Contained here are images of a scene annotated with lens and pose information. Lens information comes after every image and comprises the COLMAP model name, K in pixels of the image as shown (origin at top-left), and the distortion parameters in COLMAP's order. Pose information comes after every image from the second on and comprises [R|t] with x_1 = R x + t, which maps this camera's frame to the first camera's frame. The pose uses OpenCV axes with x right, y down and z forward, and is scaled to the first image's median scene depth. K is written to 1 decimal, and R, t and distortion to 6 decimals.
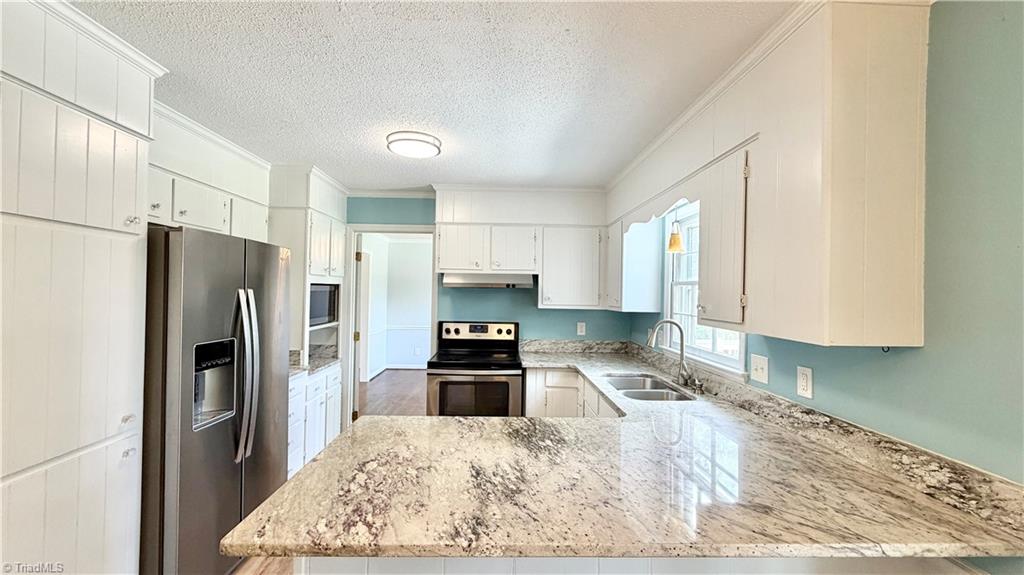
lens RADIAL K [[409.2, 0, 511.2], [0, 409.2, 287.3], [0, 0, 1]] dist [-0.000113, 0.000134]
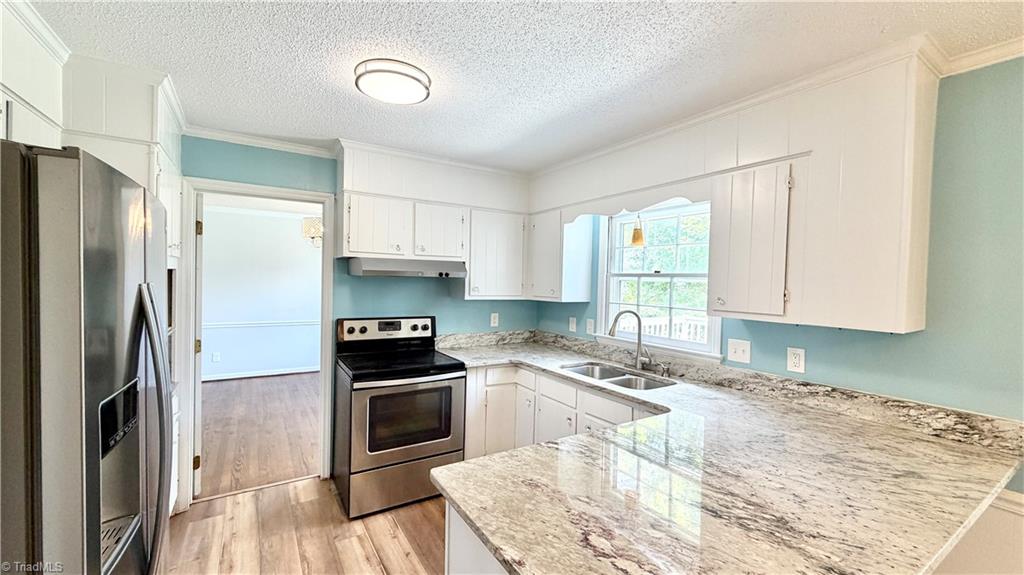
lens RADIAL K [[409.2, 0, 511.2], [0, 409.2, 287.3], [0, 0, 1]] dist [-0.000113, 0.000134]
pose [[0.861707, -0.006527, 0.507364, -0.536824], [-0.013333, 0.999281, 0.035500, -0.016295], [-0.507231, -0.037355, 0.861000, 0.317826]]
